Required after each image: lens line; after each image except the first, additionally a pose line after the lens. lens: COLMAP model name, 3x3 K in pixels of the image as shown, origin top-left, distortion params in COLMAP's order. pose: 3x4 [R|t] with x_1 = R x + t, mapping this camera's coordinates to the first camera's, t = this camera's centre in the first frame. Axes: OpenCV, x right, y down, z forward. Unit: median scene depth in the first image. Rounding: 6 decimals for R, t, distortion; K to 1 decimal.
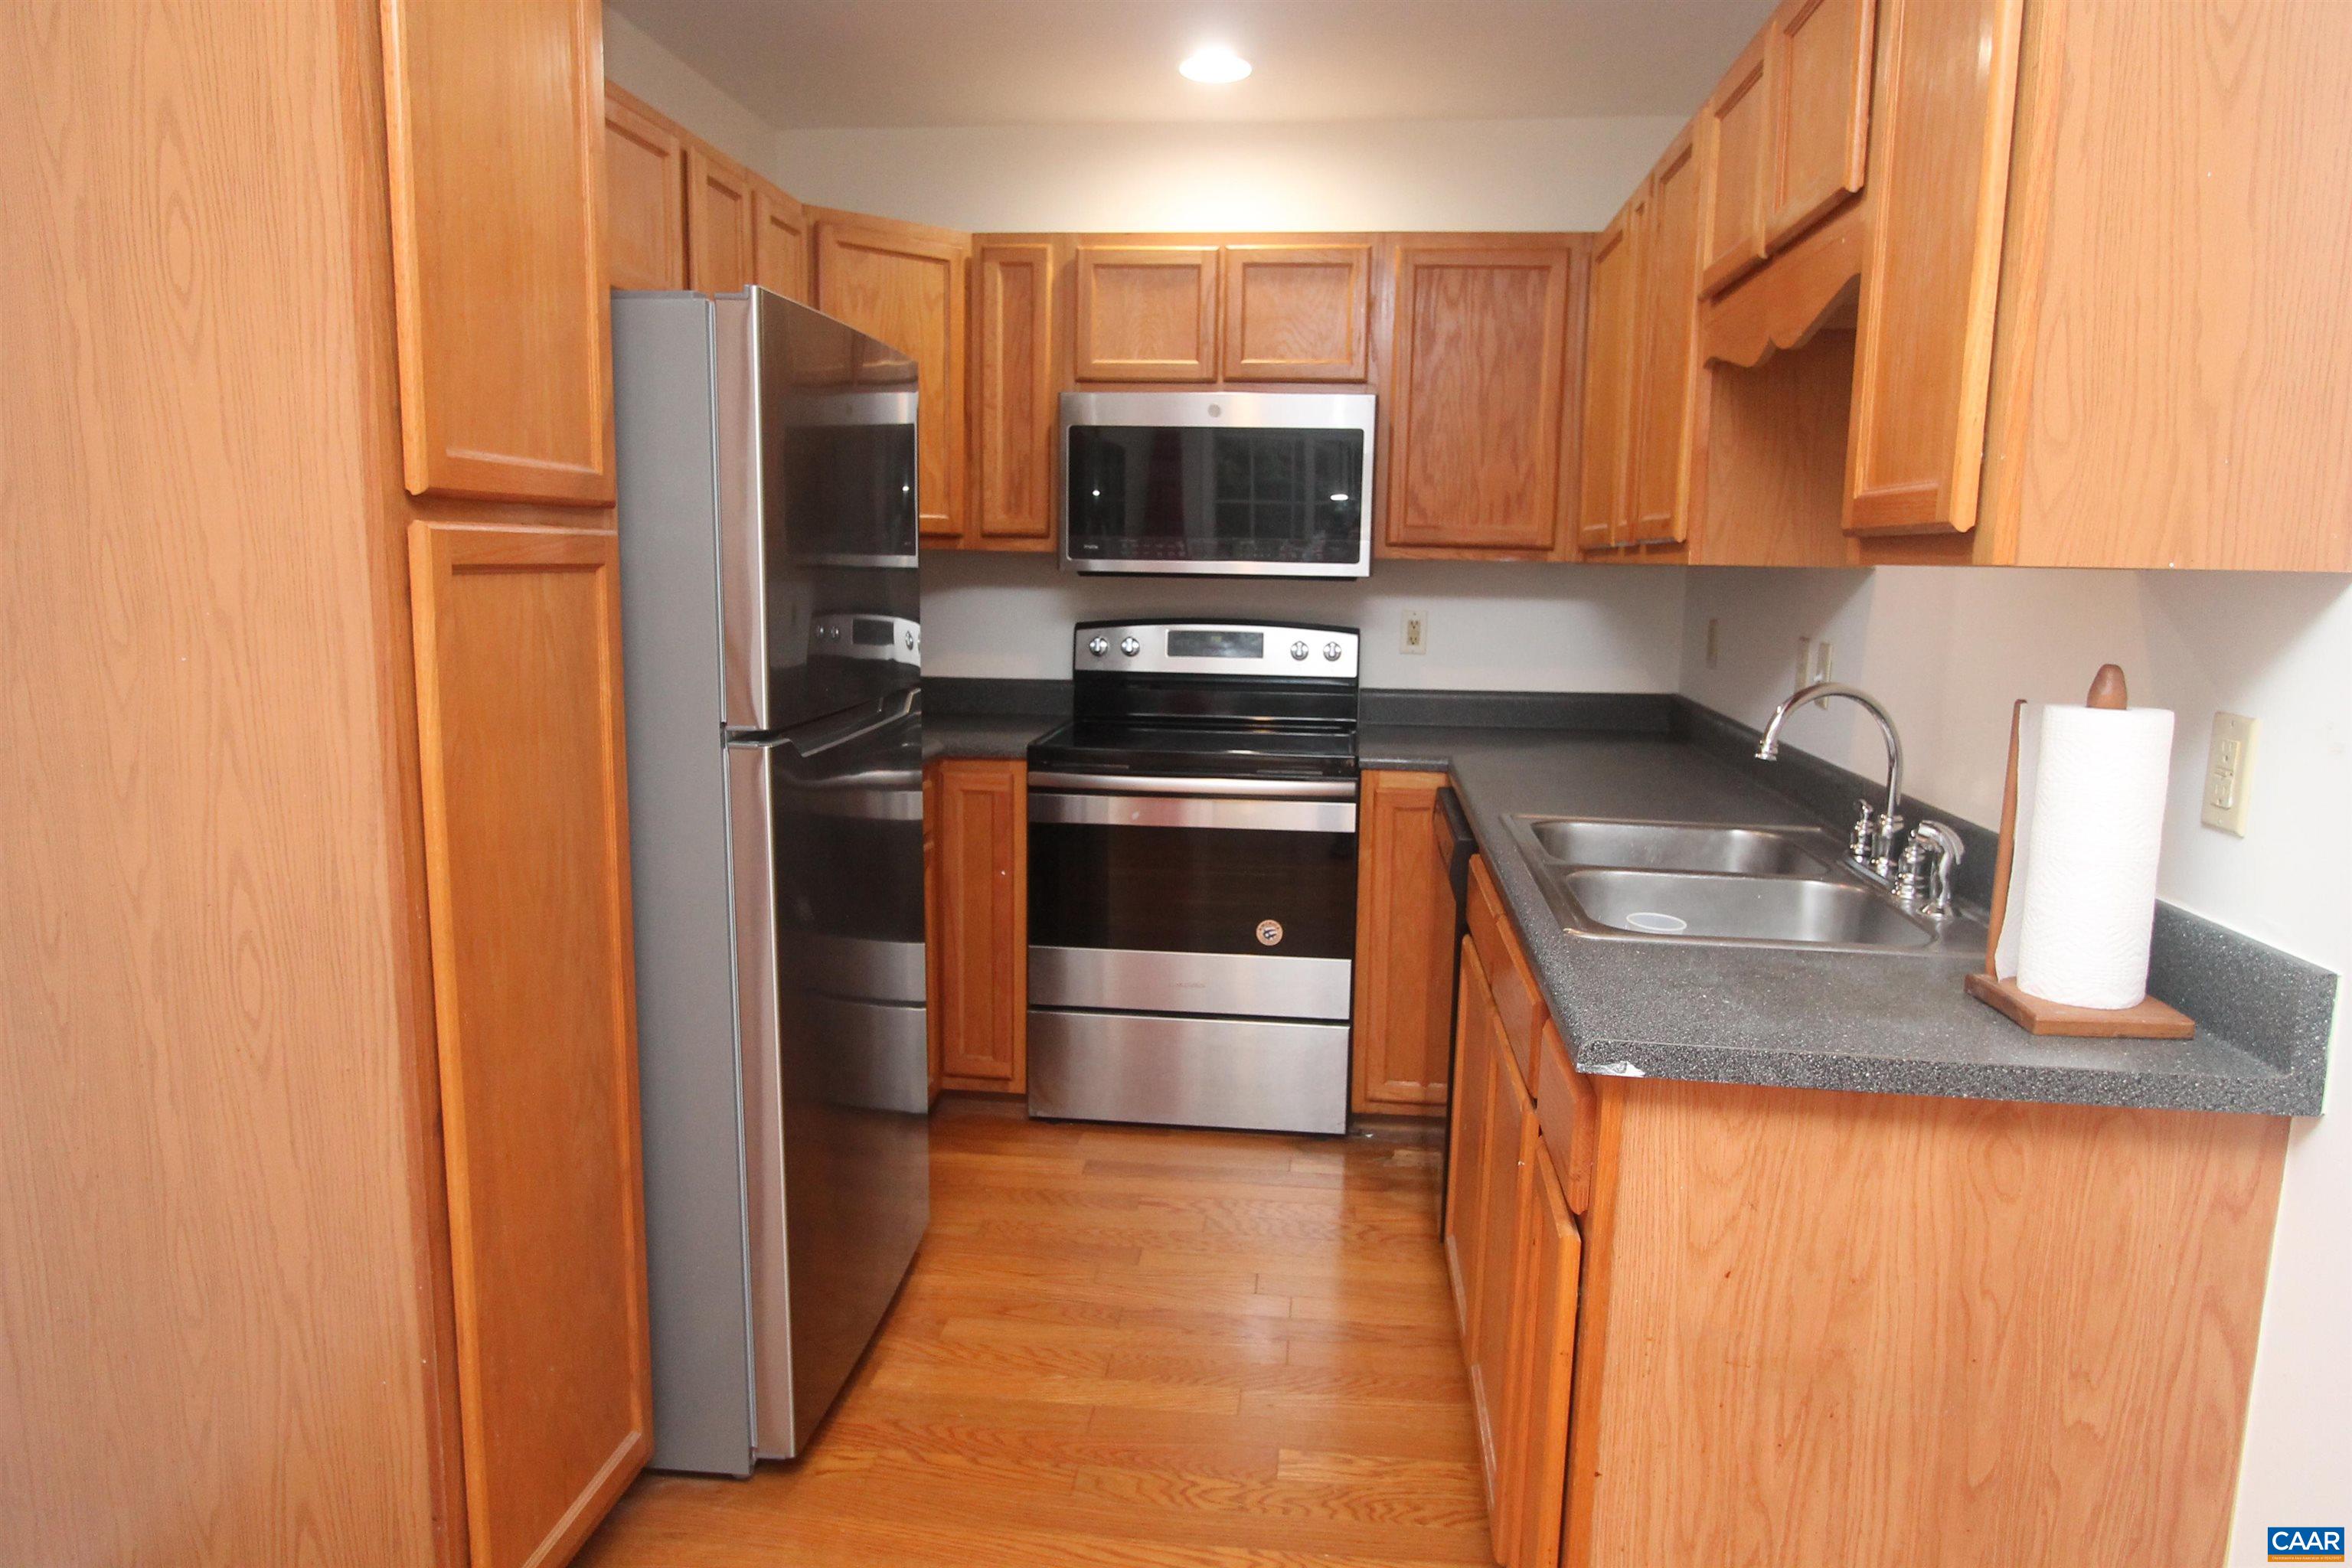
lens RADIAL K [[1433.8, 0, 1186.7], [0, 1433.8, 763.6], [0, 0, 1]] dist [-0.022788, 0.016821]
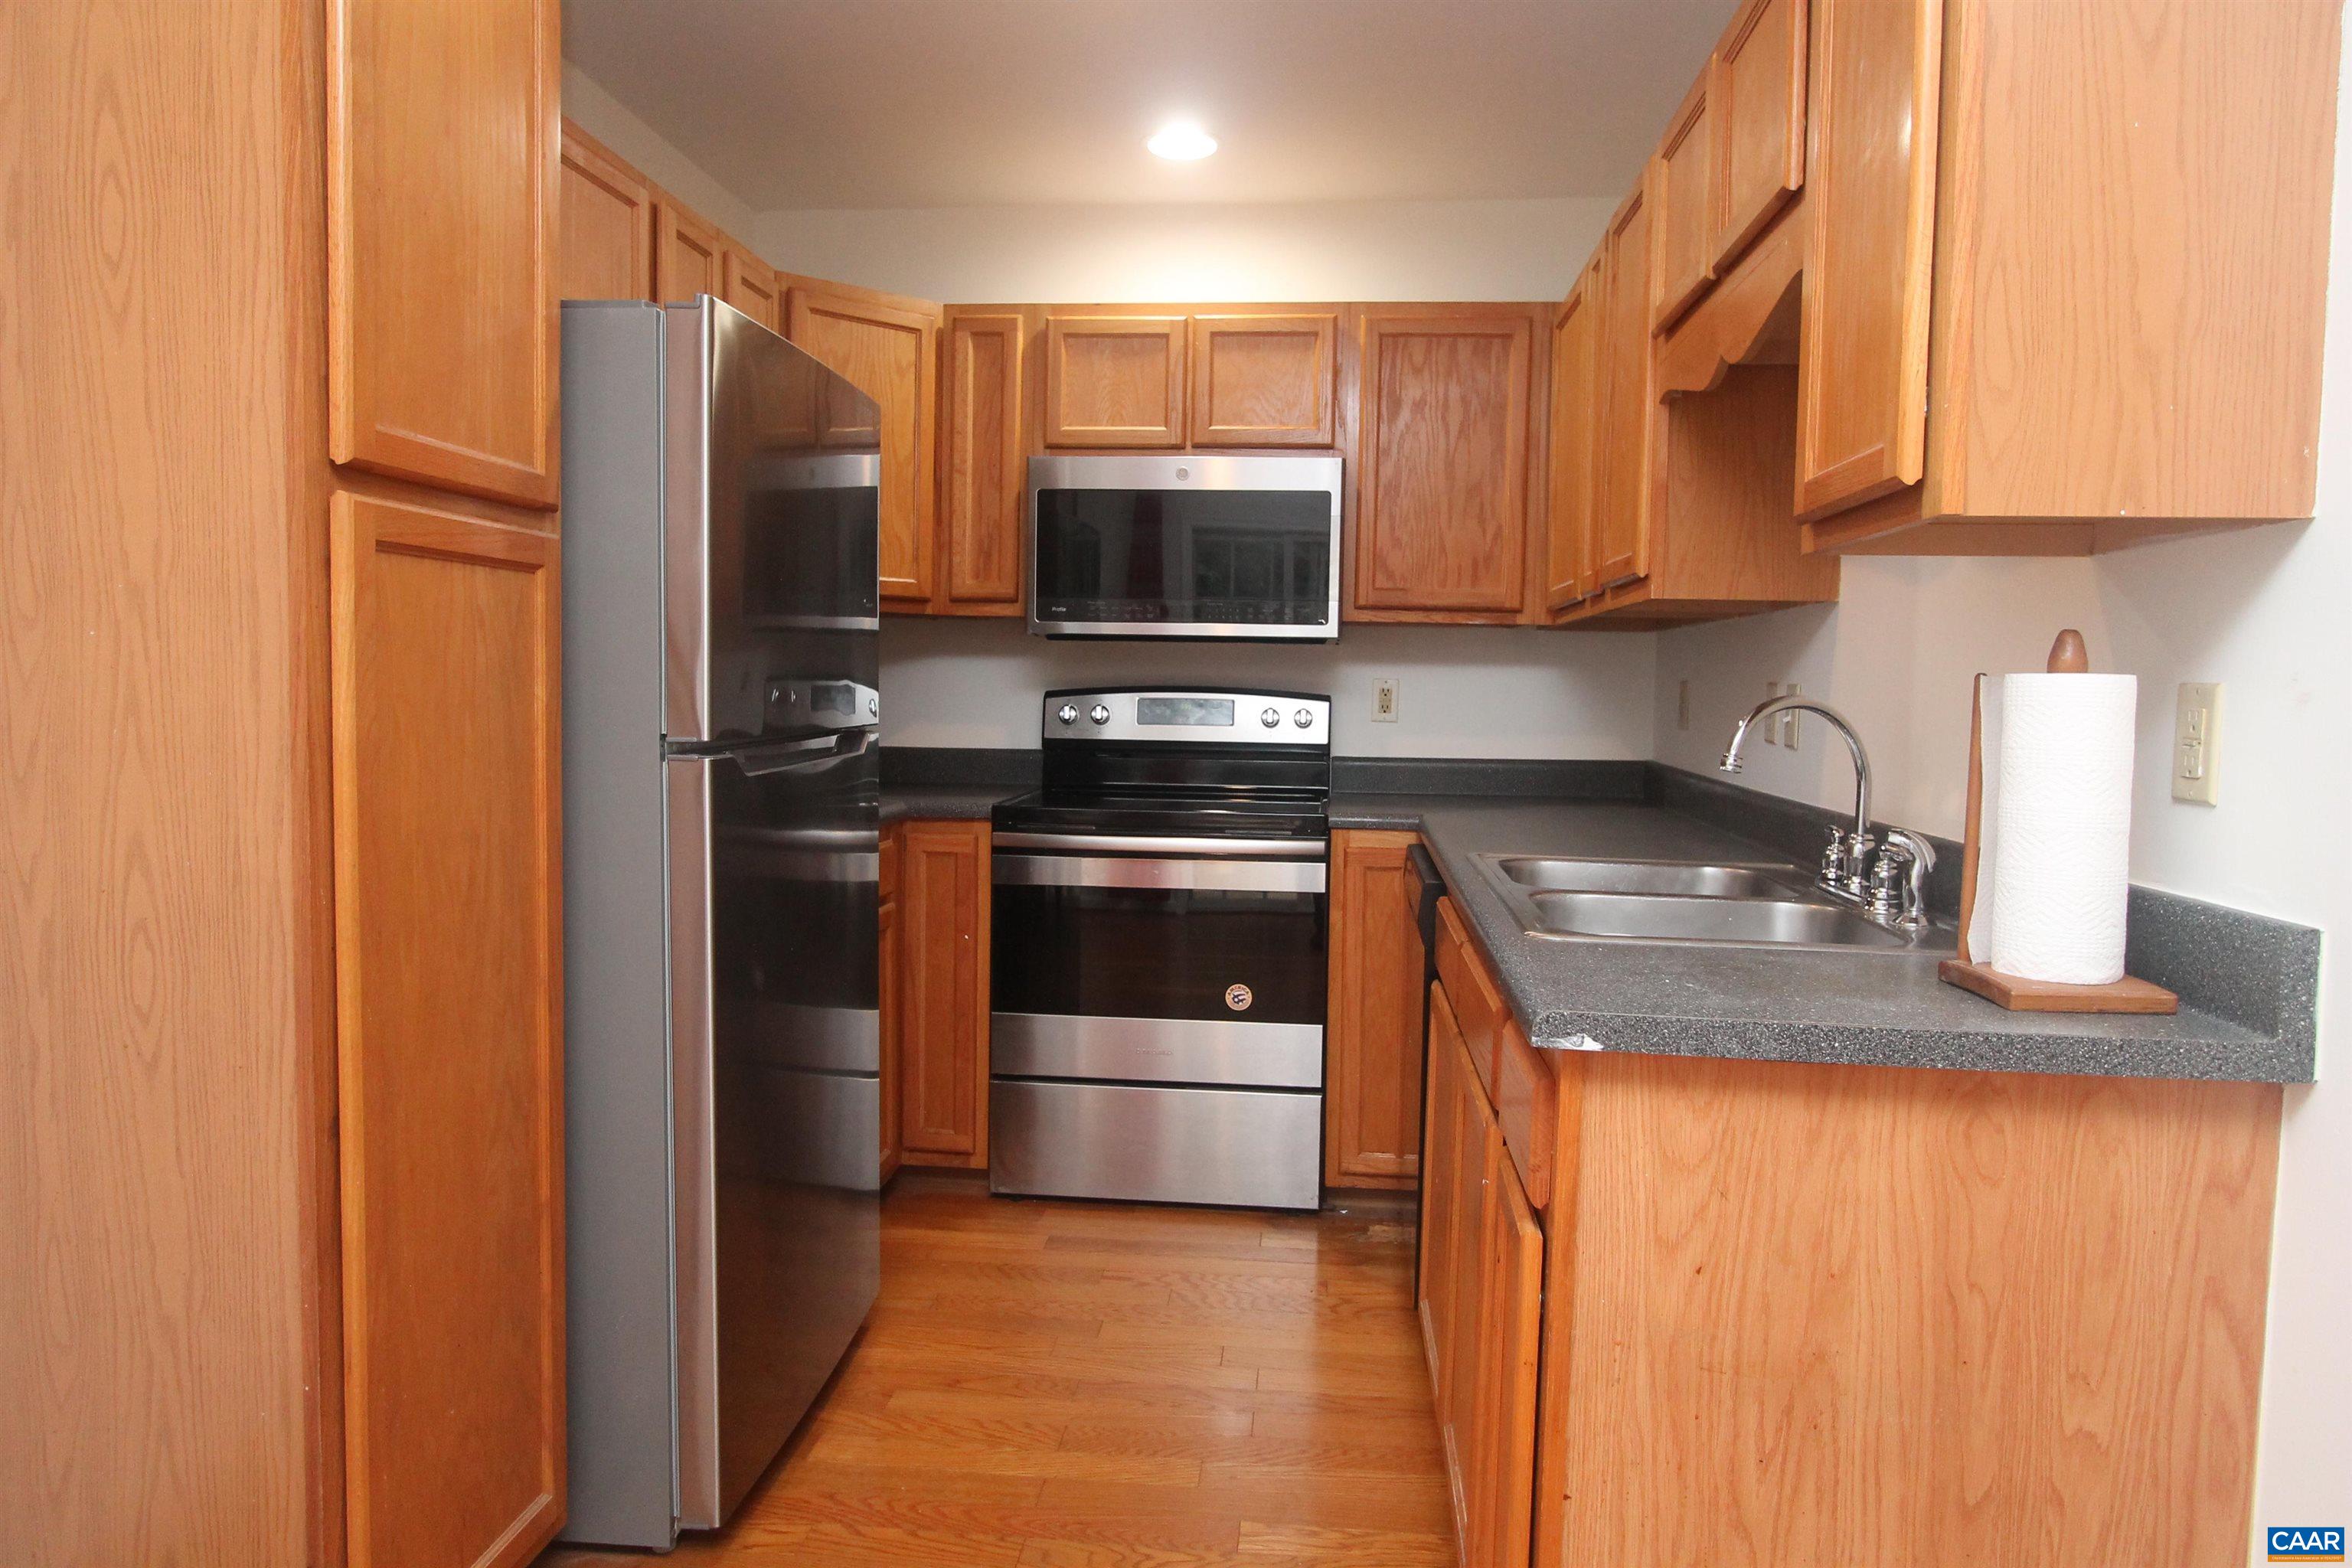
lens RADIAL K [[1433.8, 0, 1186.7], [0, 1433.8, 763.6], [0, 0, 1]] dist [-0.022788, 0.016821]
pose [[0.999969, -0.000352, 0.007810, 0.032924], [0.001037, 0.996122, -0.087972, 0.100375], [-0.007748, 0.087978, 0.996092, 0.036201]]
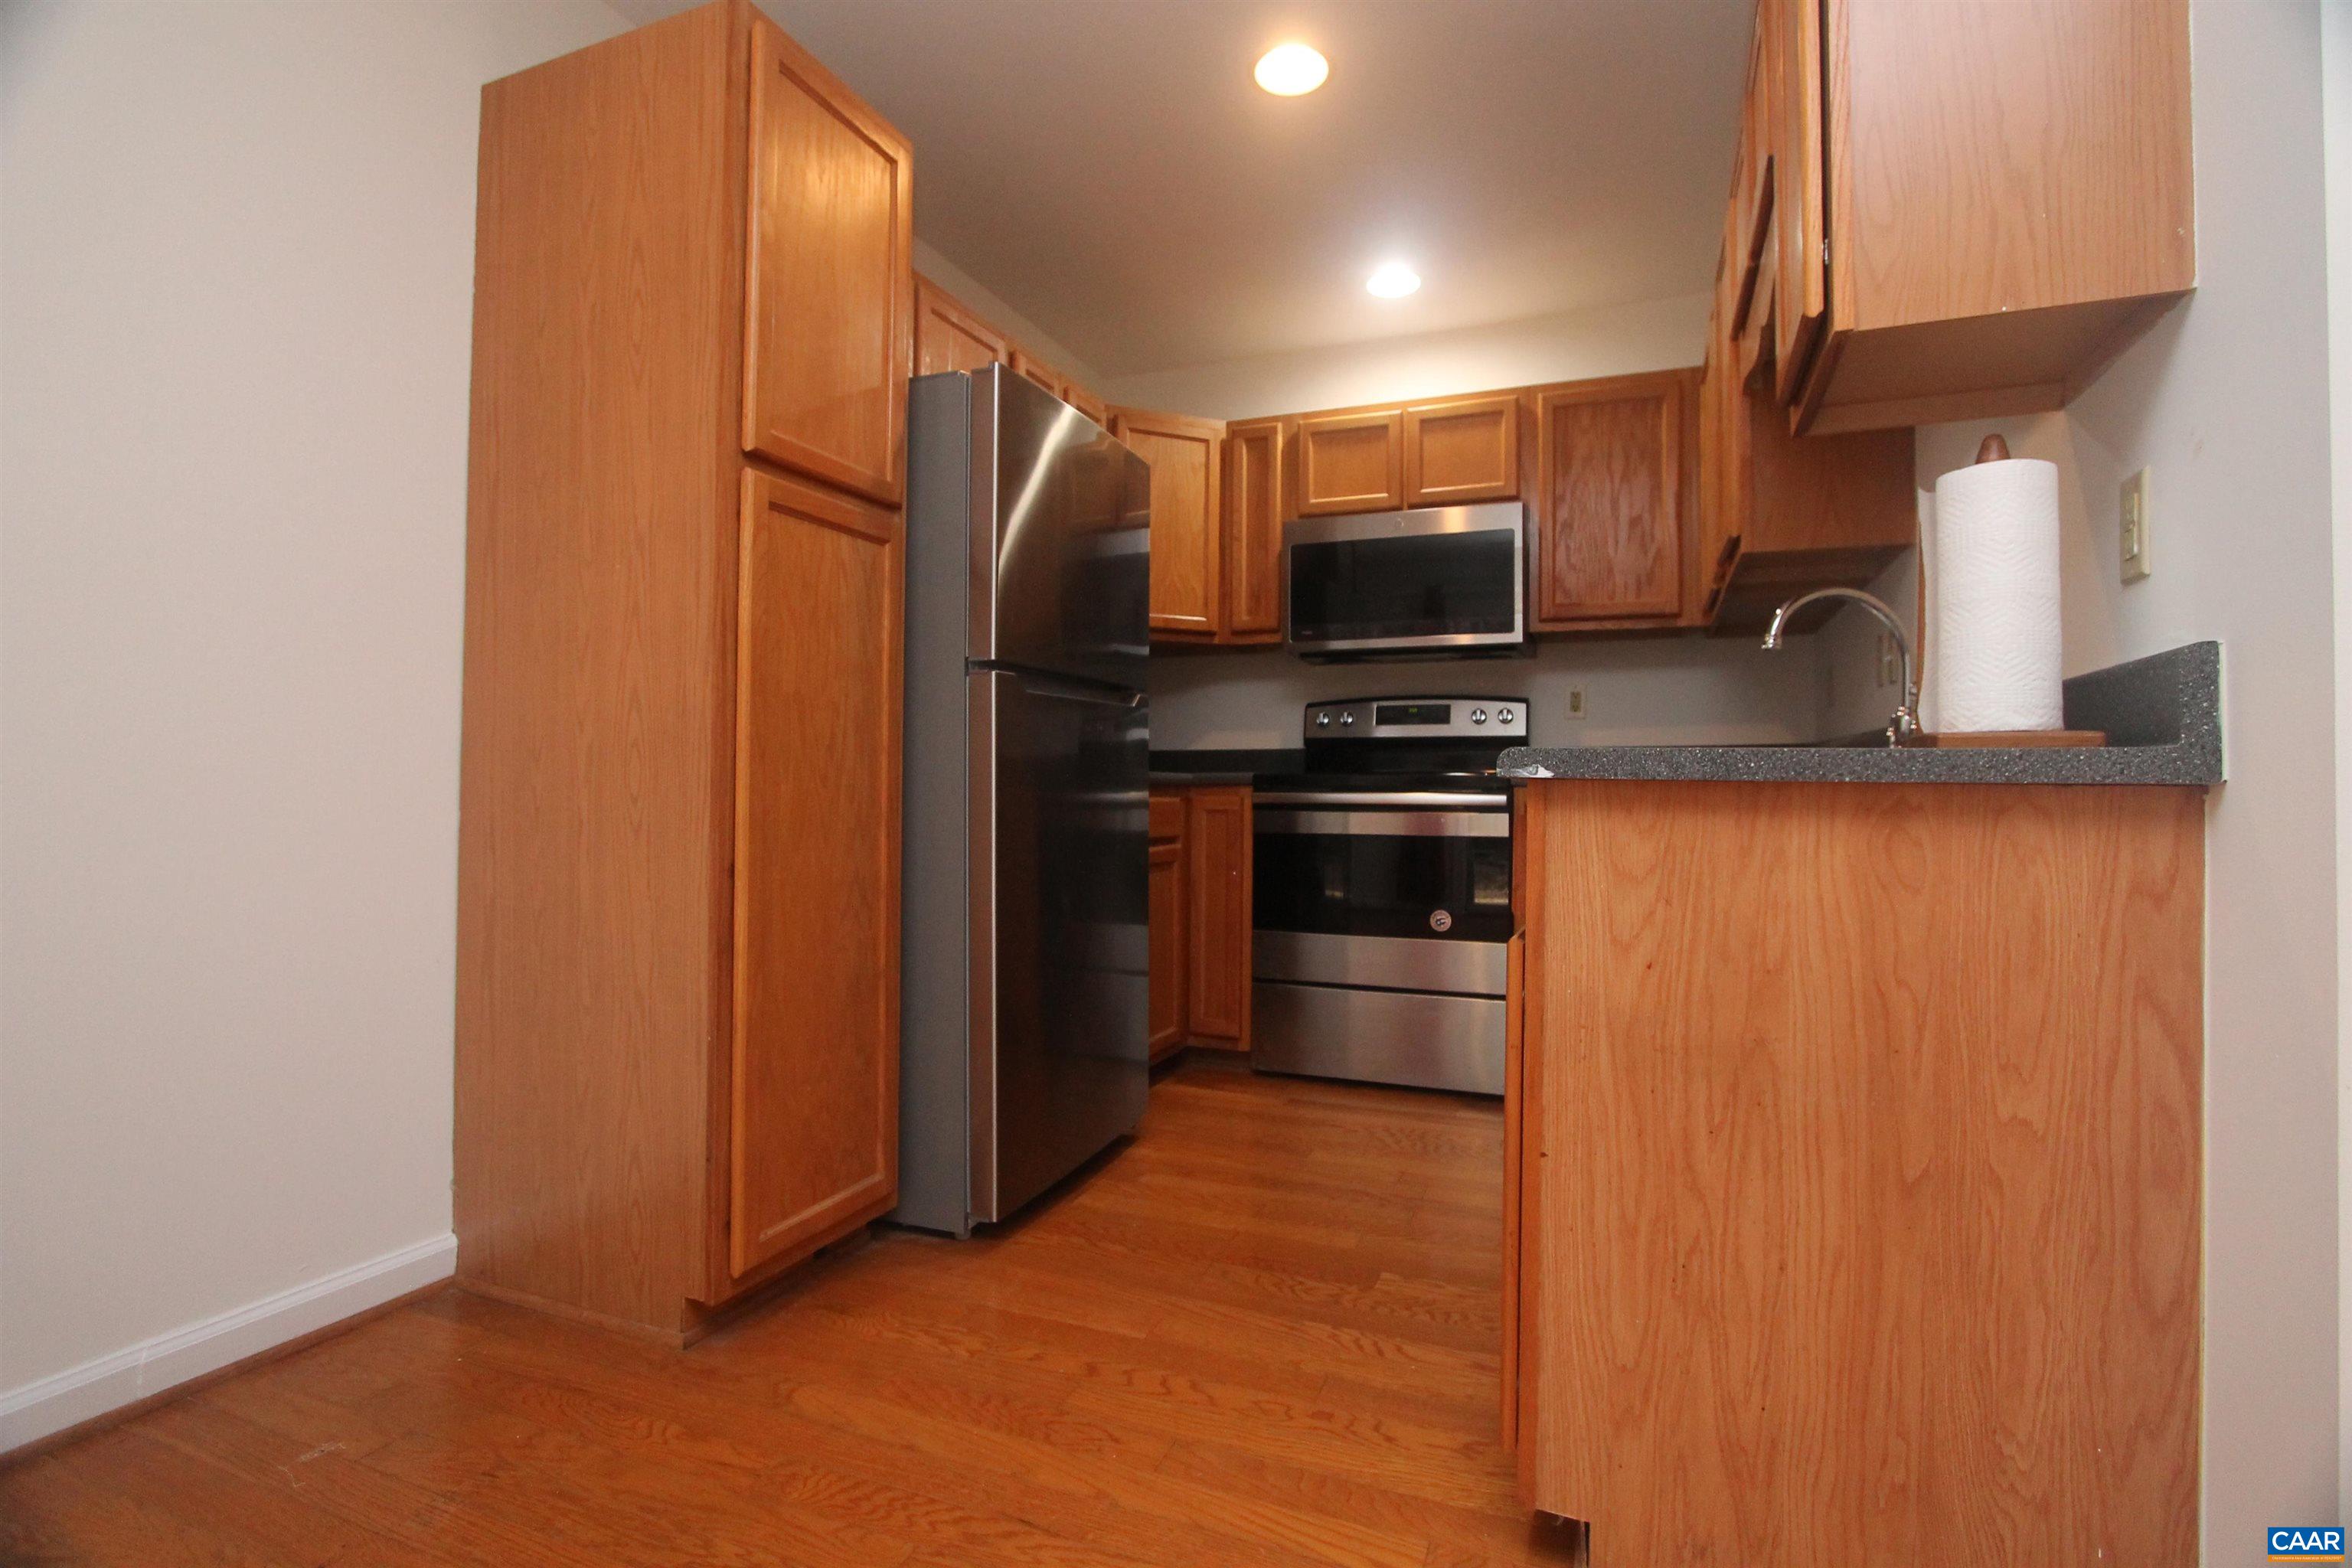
lens RADIAL K [[1104.5, 0, 1187.2], [0, 1104.5, 768.5], [0, 0, 1]] dist [-0.020781, 0.003889]
pose [[0.960836, -0.015851, -0.276666, 0.249826], [-0.030200, 0.986428, -0.161396, 0.328598], [0.275469, 0.163430, 0.947316, 0.038903]]
